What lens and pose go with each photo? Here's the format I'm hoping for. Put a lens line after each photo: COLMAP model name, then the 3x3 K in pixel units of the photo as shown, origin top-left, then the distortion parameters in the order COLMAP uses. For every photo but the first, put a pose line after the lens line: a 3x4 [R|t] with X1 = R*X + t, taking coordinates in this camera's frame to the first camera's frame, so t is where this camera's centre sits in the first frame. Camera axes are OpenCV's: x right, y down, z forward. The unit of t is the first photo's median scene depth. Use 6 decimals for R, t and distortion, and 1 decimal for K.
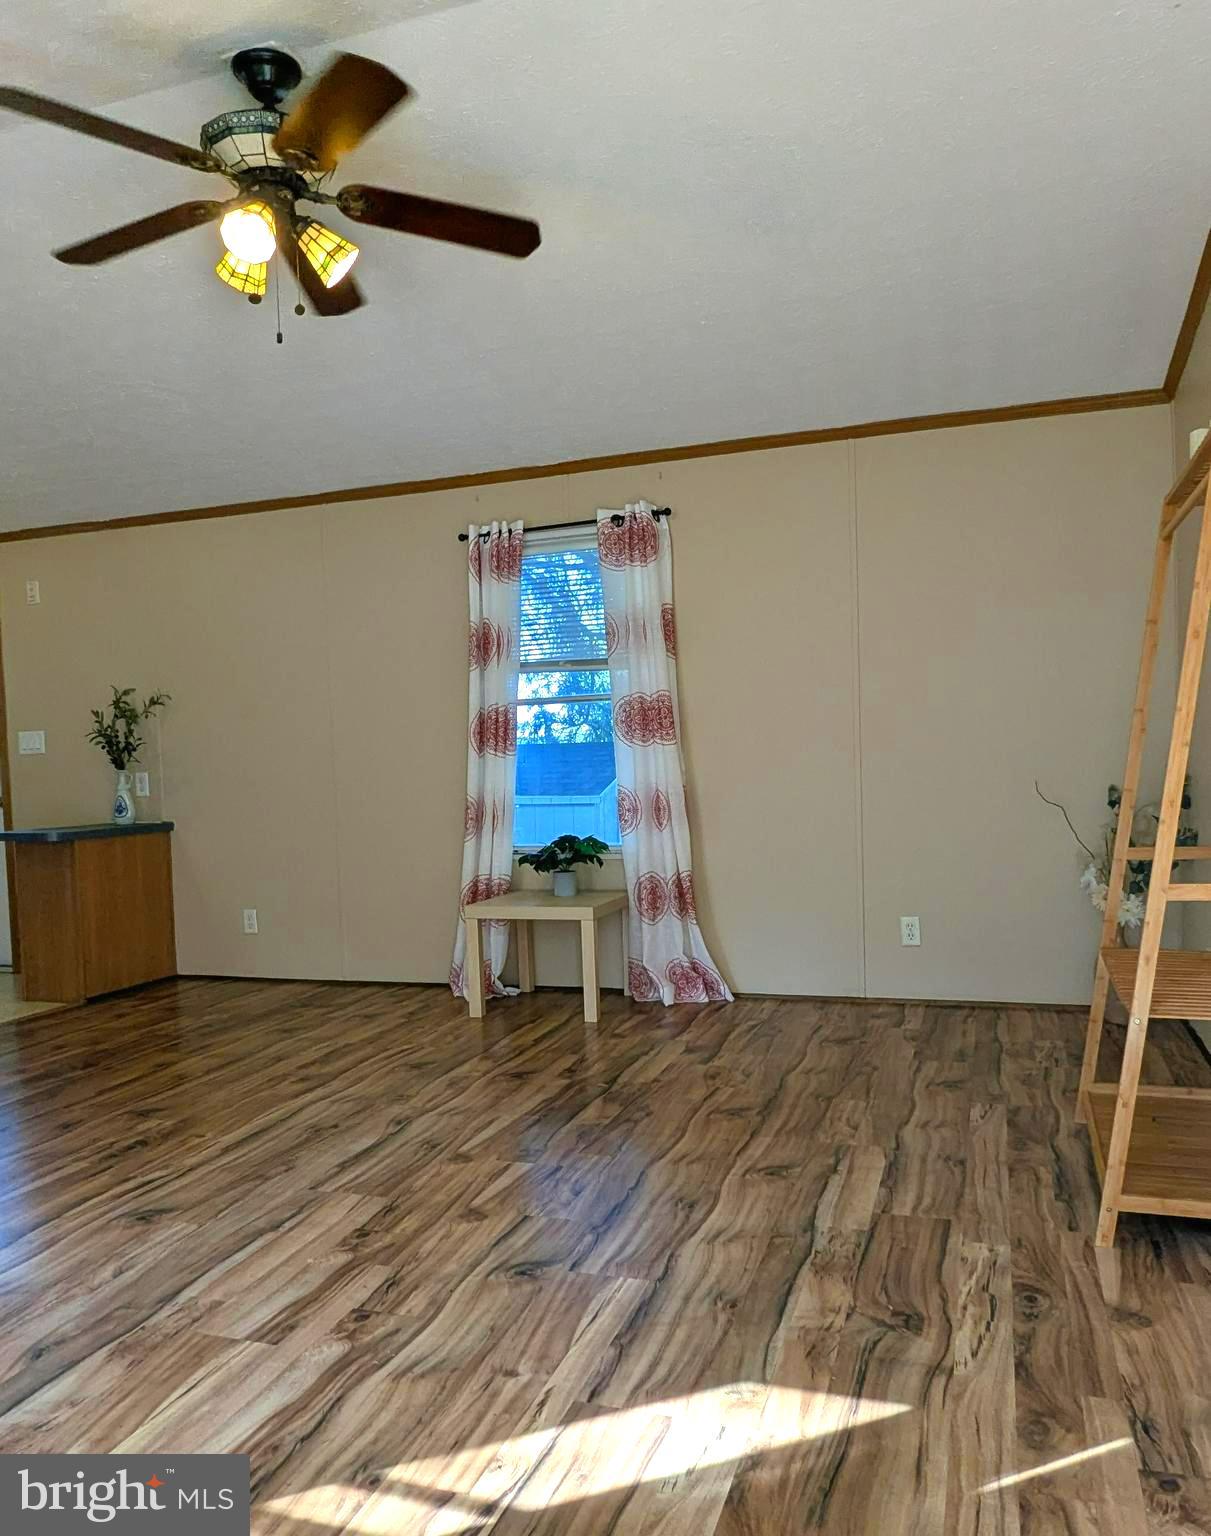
lens RADIAL K [[1137.3, 0, 619.2], [0, 1137.3, 802.6], [0, 0, 1]] dist [-0.003100, -0.002601]
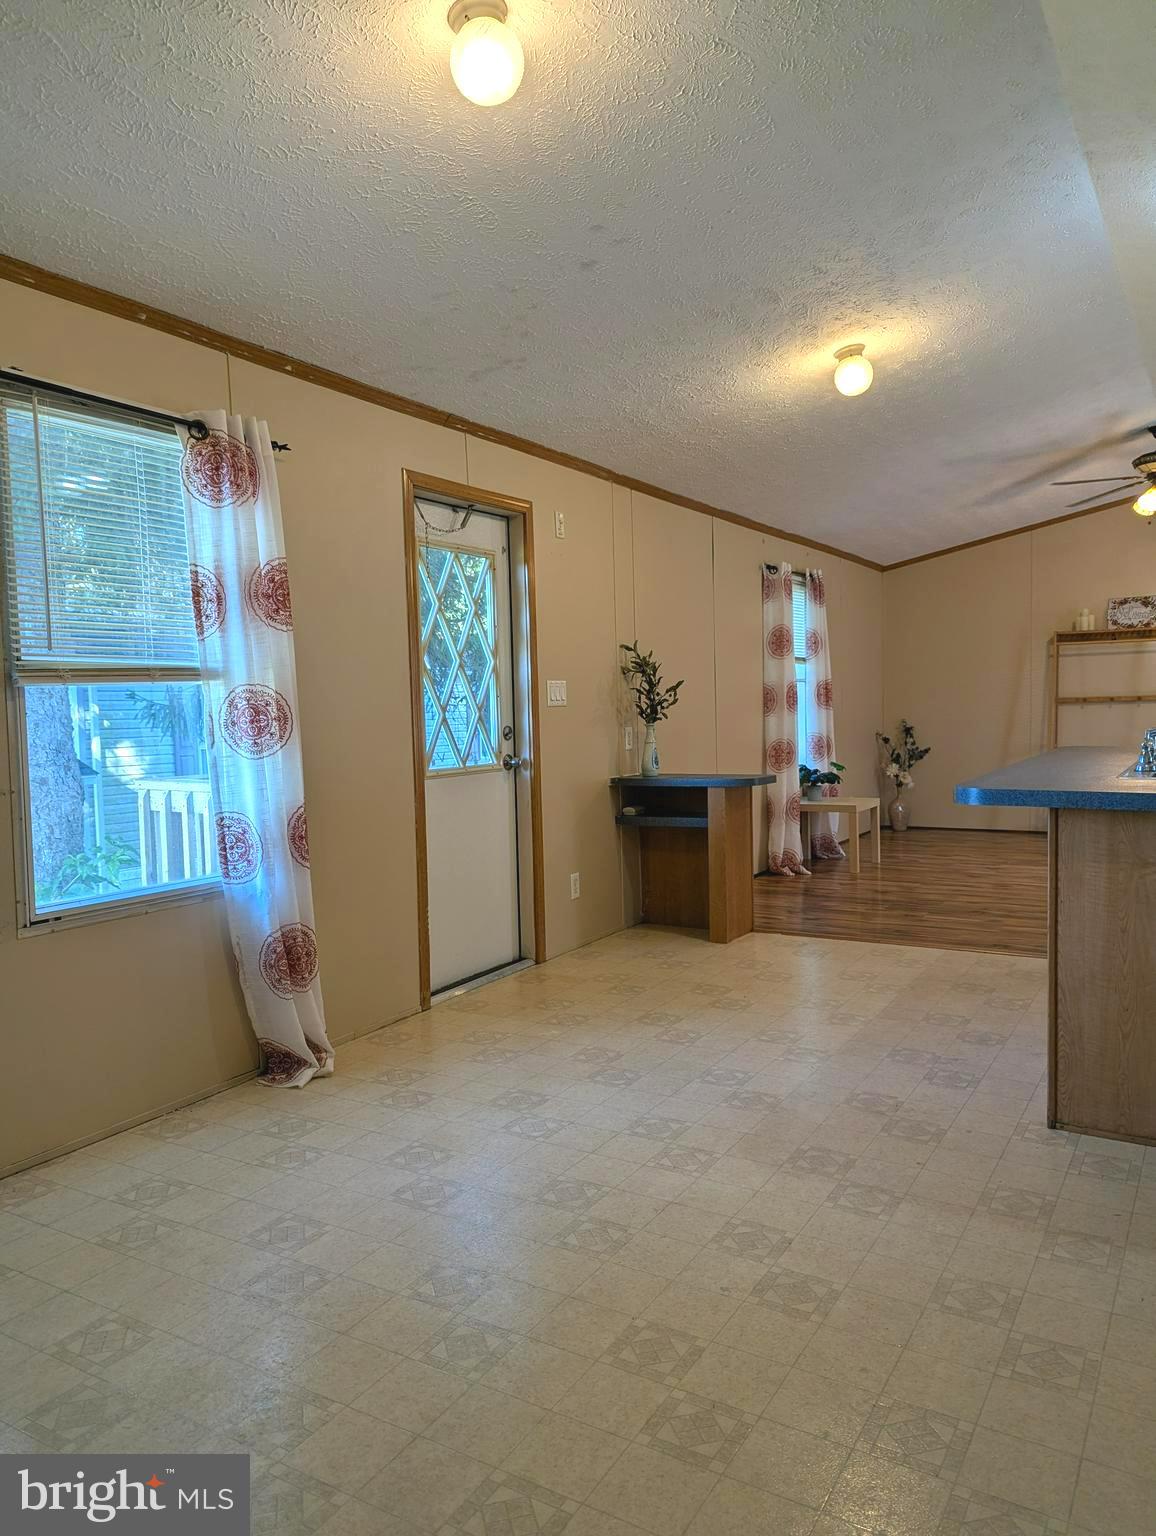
lens RADIAL K [[1080.3, 0, 578.1], [0, 1080.3, 771.2], [0, 0, 1]] dist [0.062676, -0.053618]
pose [[0.215173, -0.029121, 0.976142, -2.791169], [0.056519, 0.998251, 0.017322, -0.011395], [-0.974939, 0.051444, 0.216443, 1.684466]]
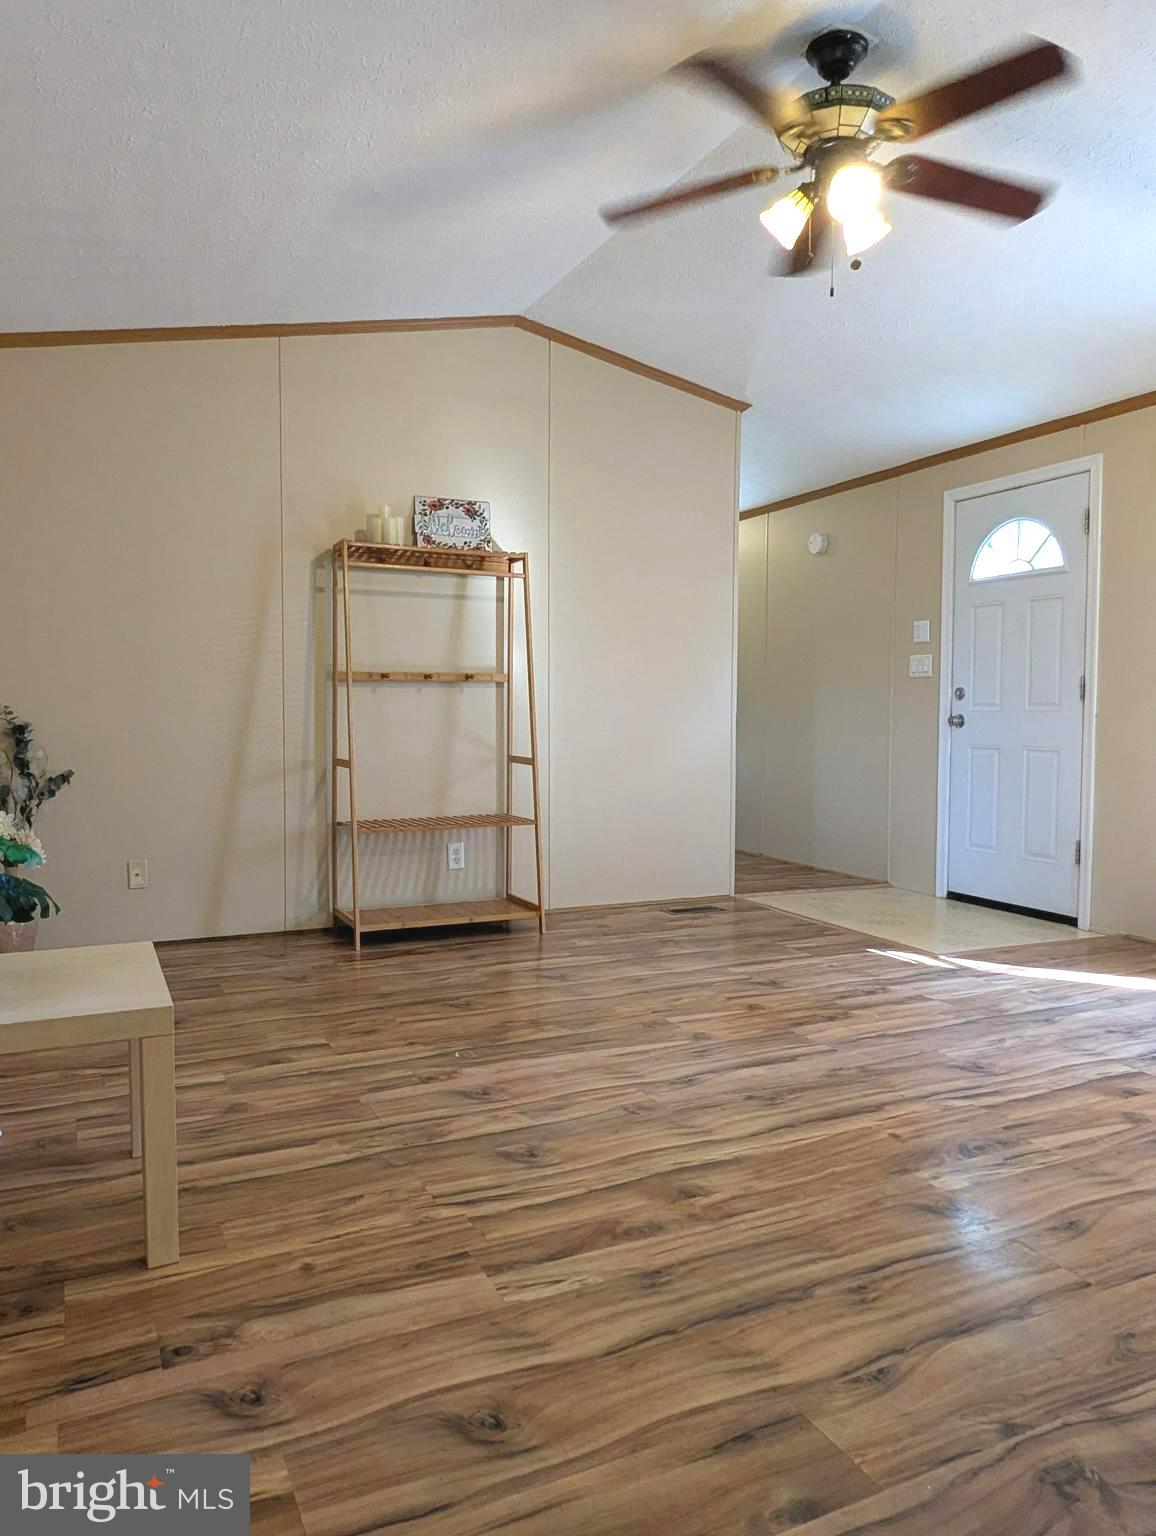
lens RADIAL K [[1068.0, 0, 590.6], [0, 1068.0, 767.7], [0, 0, 1]] dist [-0.000500, 0.002742]
pose [[-0.699817, -0.008248, 0.714274, -0.846096], [0.048362, 0.997092, 0.058897, -0.020547], [-0.712683, 0.075761, -0.697383, 1.861533]]
